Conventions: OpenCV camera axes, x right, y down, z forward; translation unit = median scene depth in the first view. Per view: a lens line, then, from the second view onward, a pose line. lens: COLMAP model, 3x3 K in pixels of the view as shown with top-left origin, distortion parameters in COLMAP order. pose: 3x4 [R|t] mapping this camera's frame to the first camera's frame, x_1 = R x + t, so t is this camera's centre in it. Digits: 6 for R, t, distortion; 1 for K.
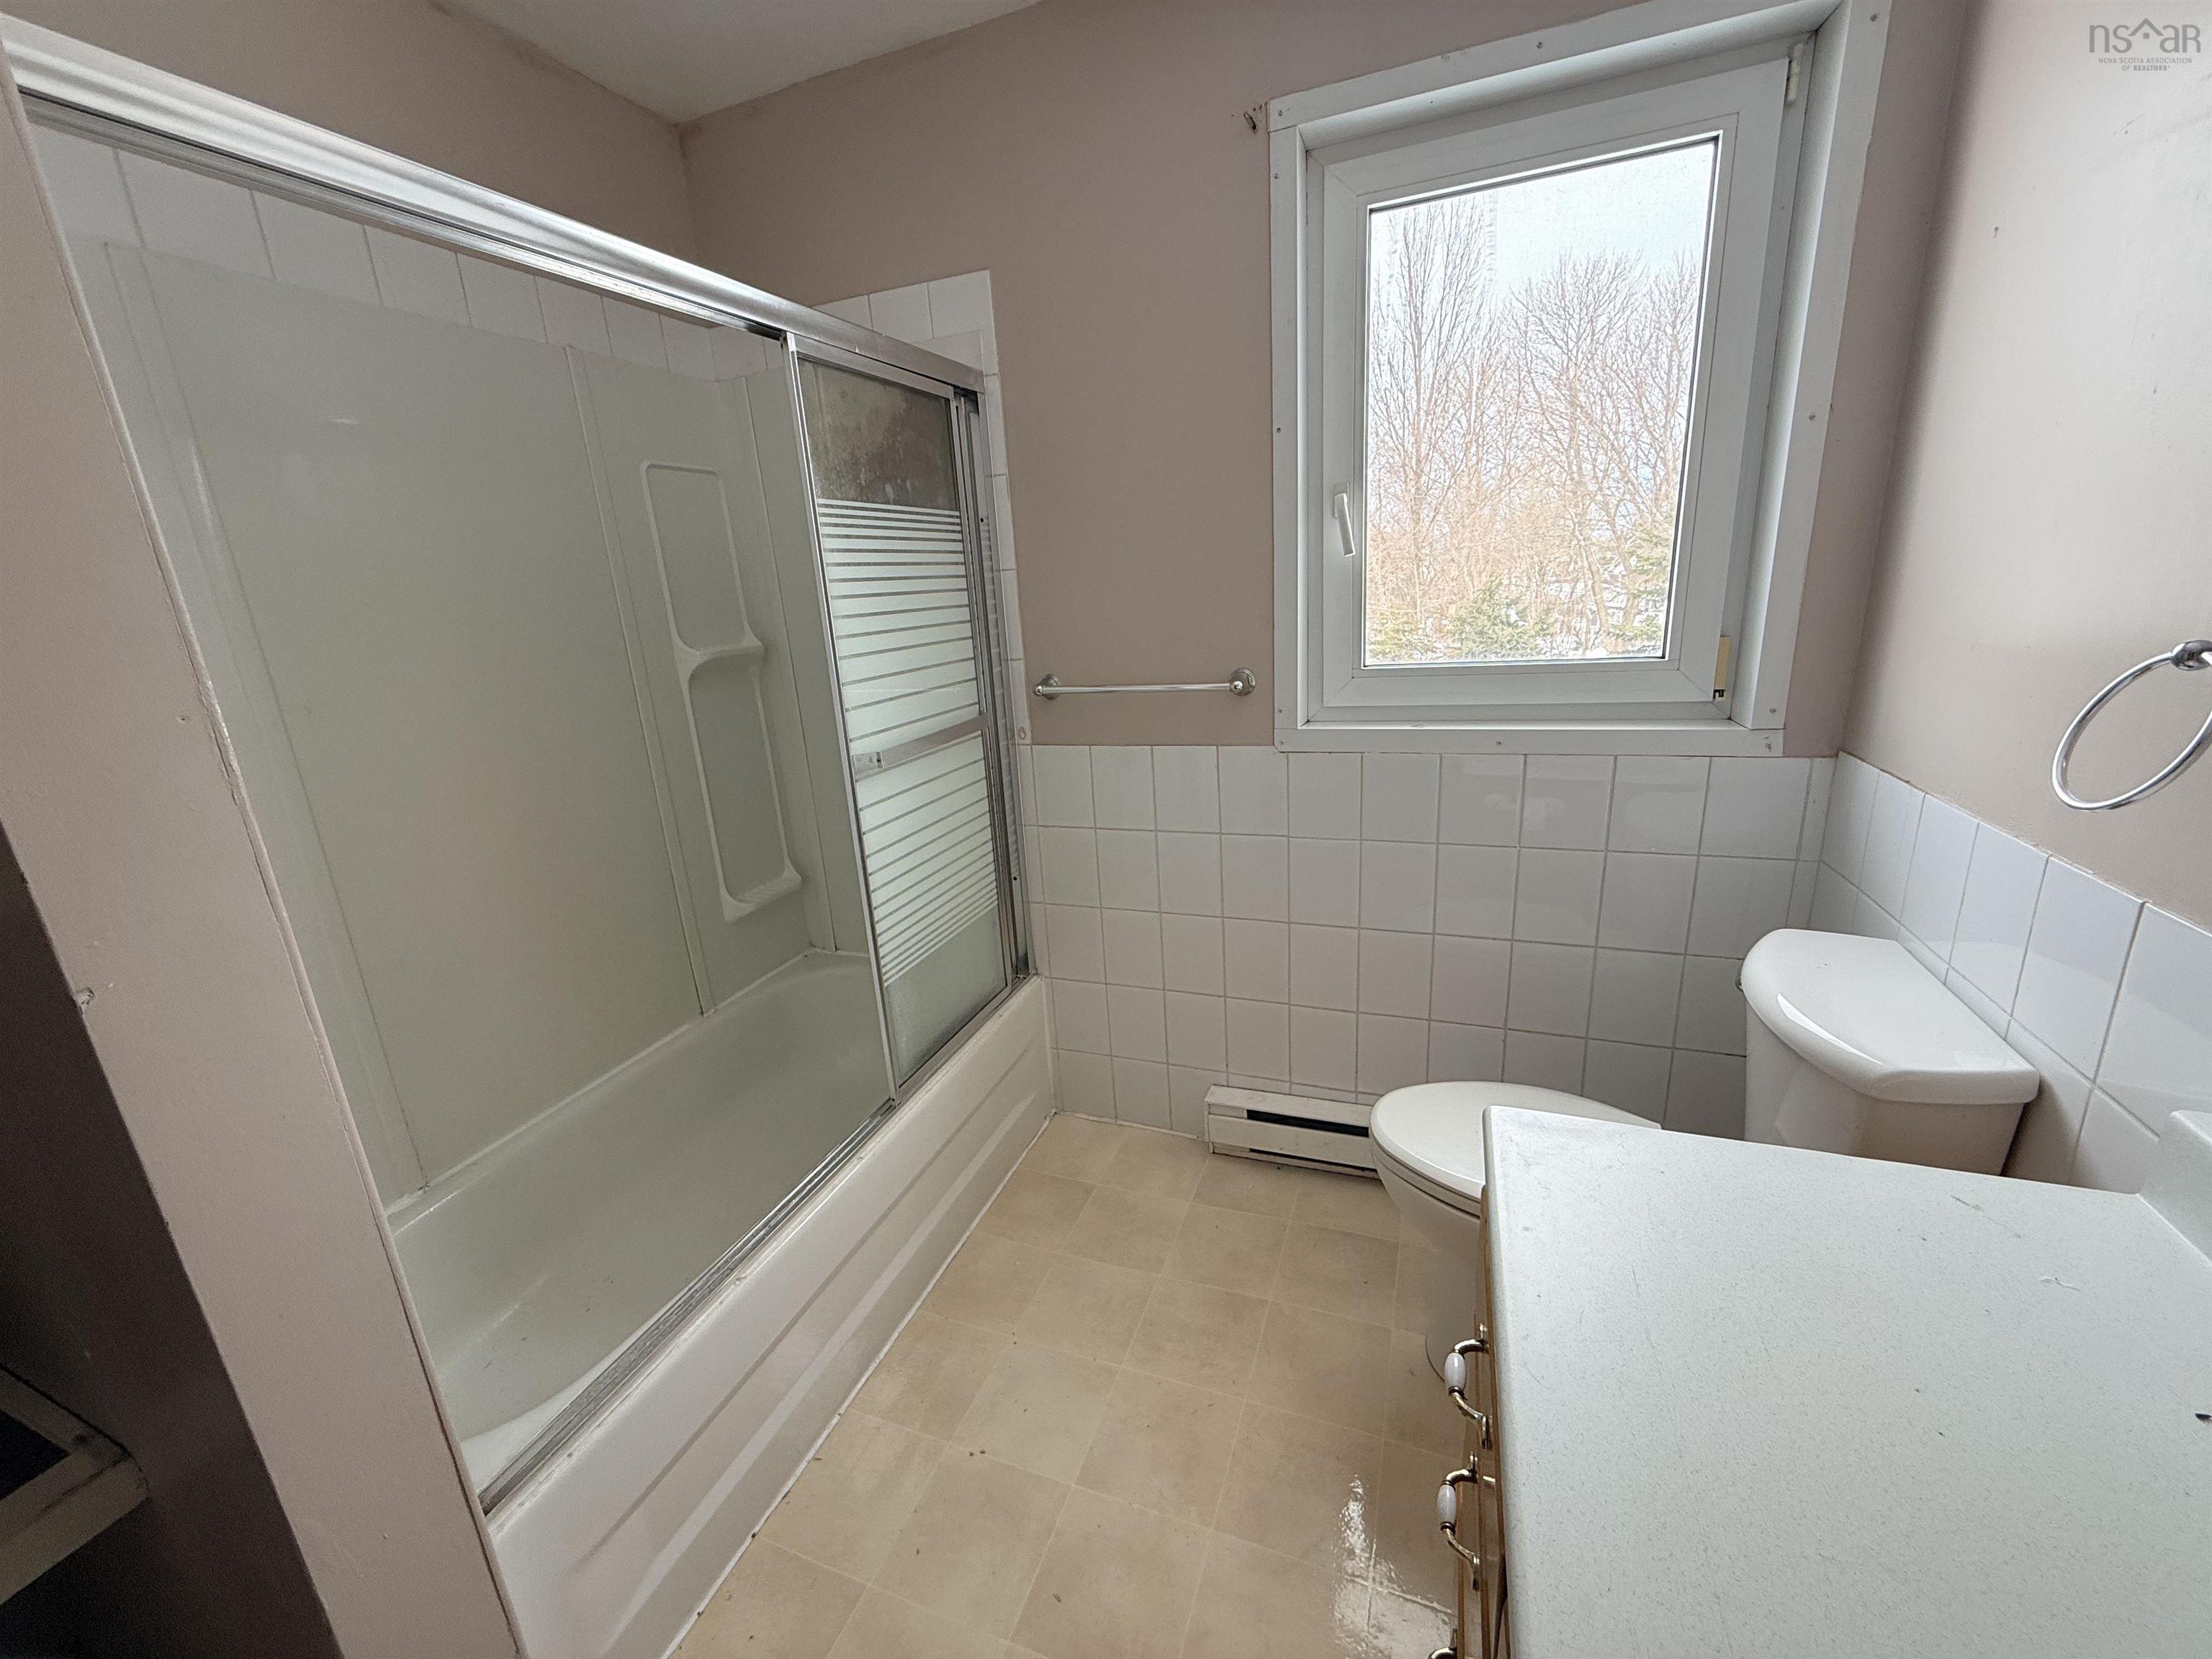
lens RADIAL K [[875.8, 0, 1106.0], [0, 875.8, 829.5], [0, 0, 1]] dist [-0.001991, -0.000337]
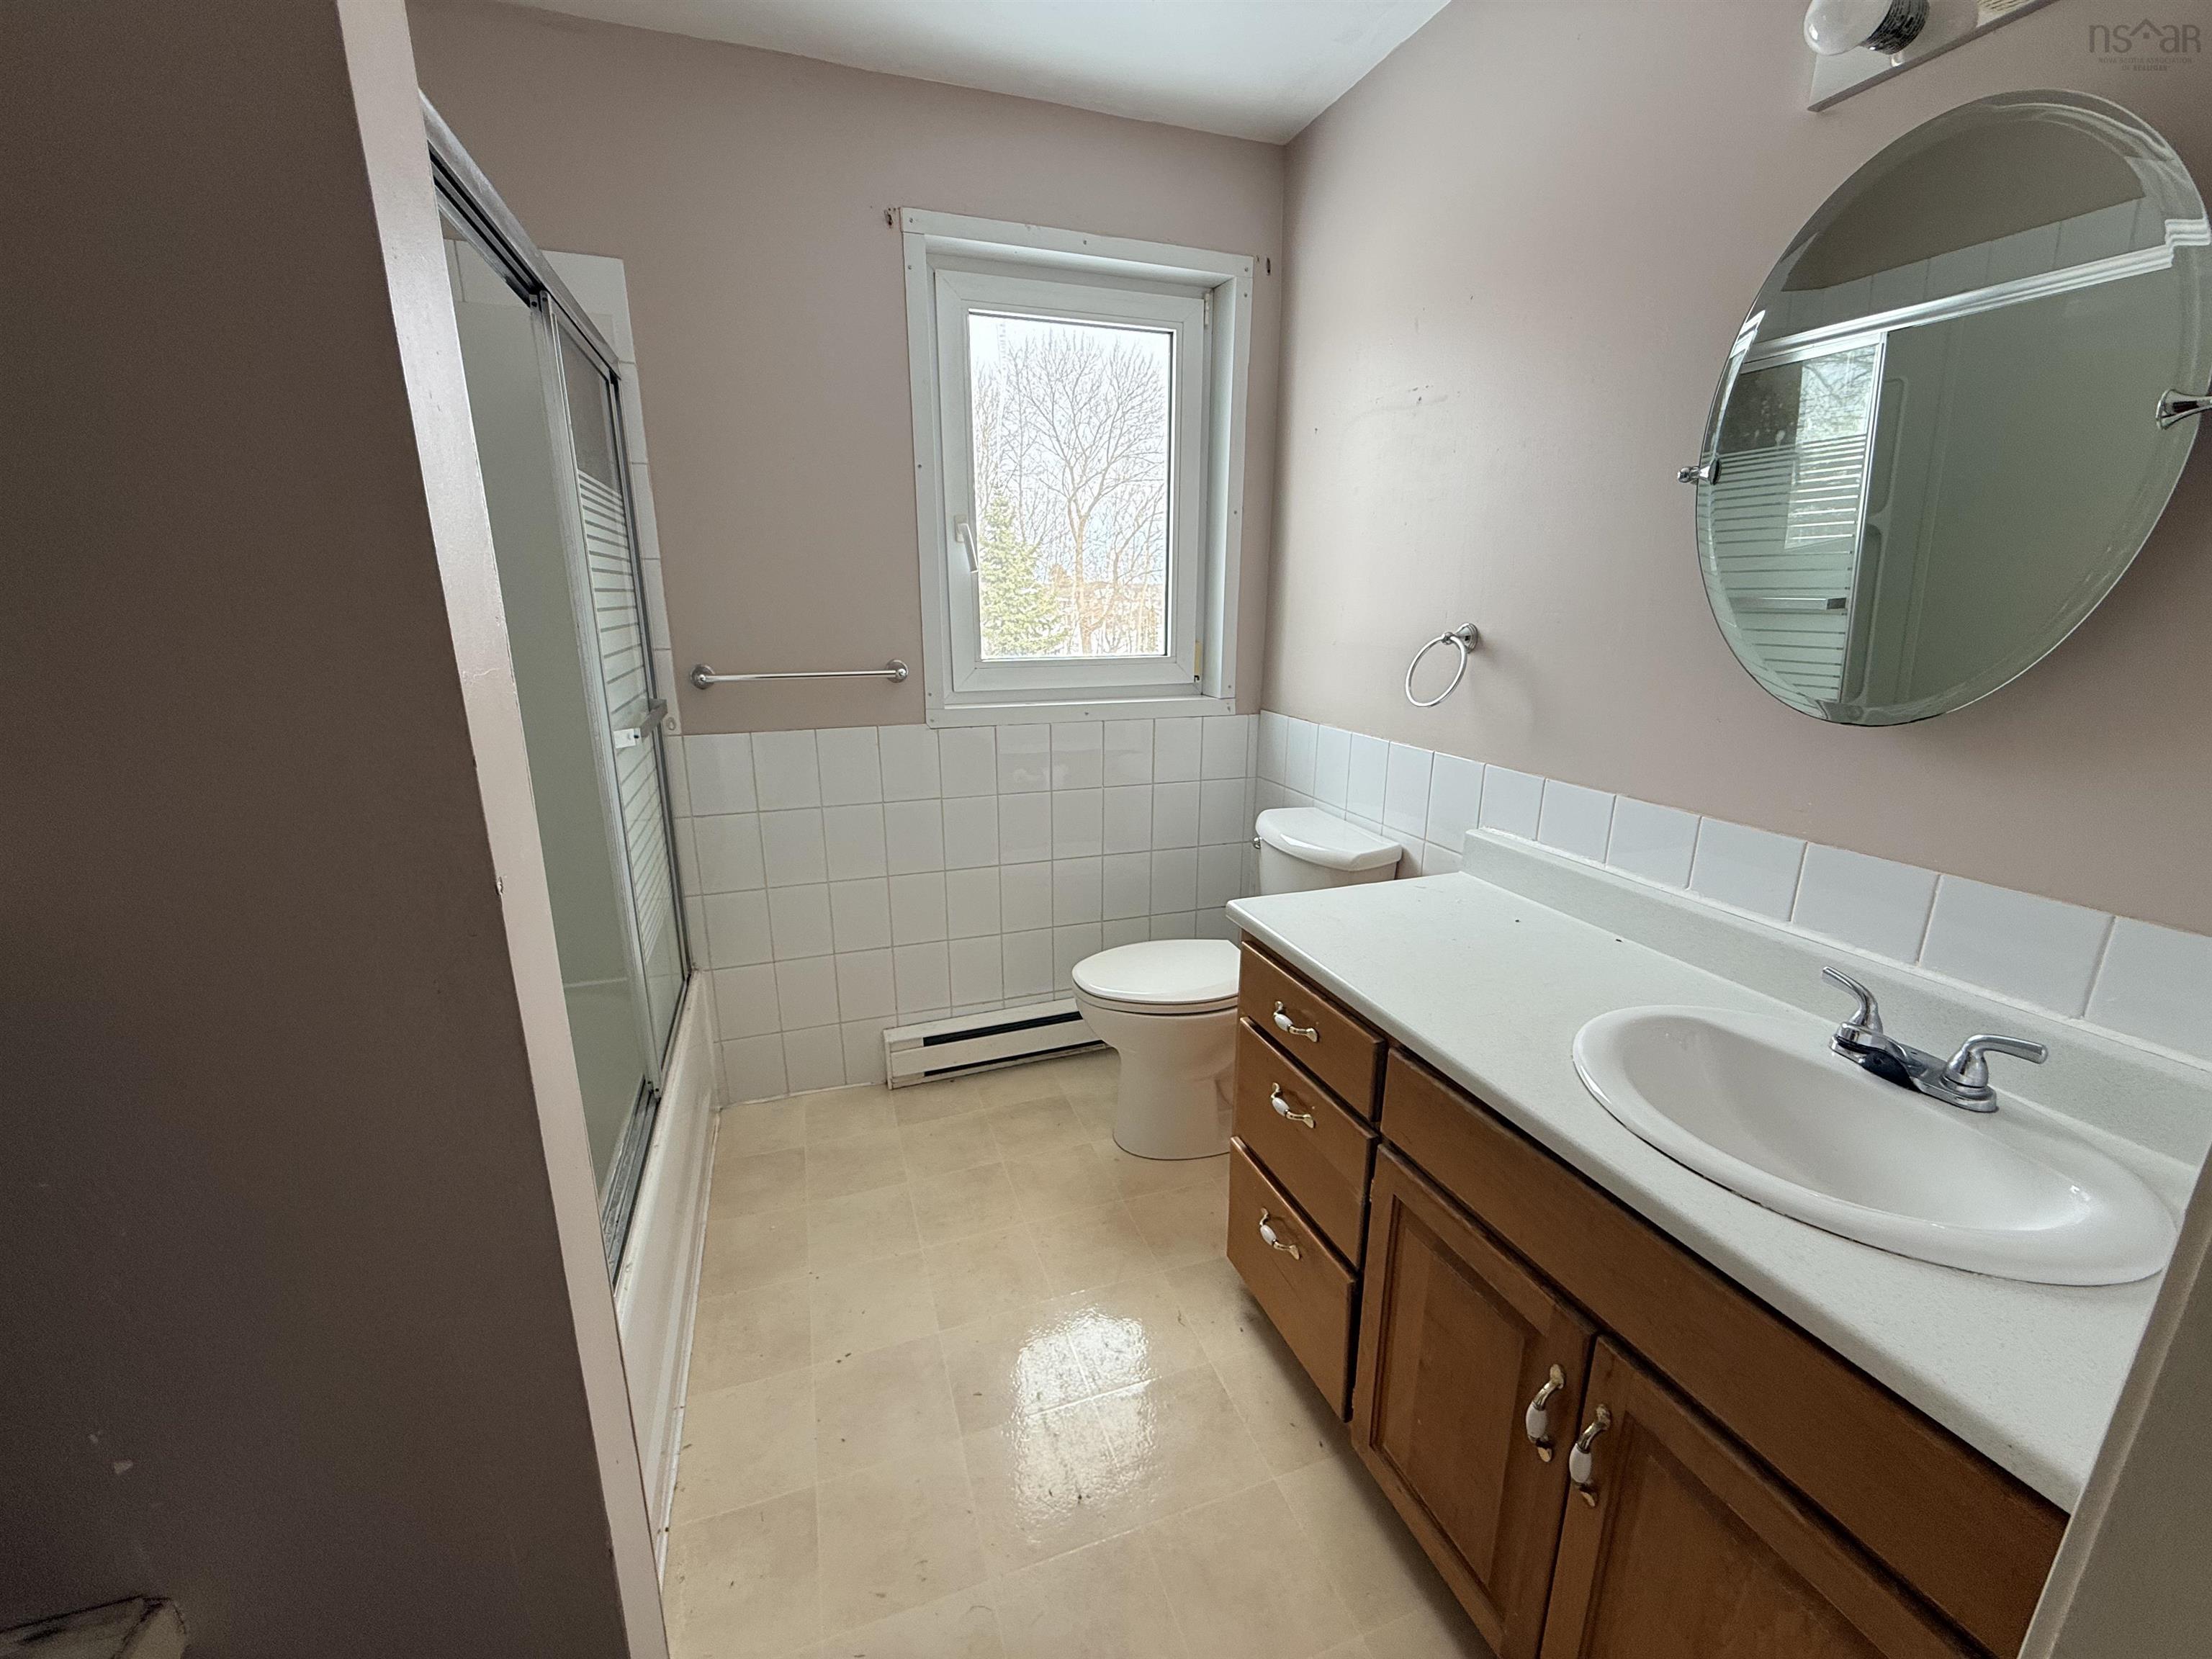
lens RADIAL K [[875.8, 0, 1106.0], [0, 875.8, 829.5], [0, 0, 1]] dist [-0.001991, -0.000337]
pose [[0.757245, -0.106597, 0.644374, -0.457703], [0.127067, 0.991785, 0.014744, 0.069682], [-0.640651, 0.070713, 0.764569, -0.082538]]
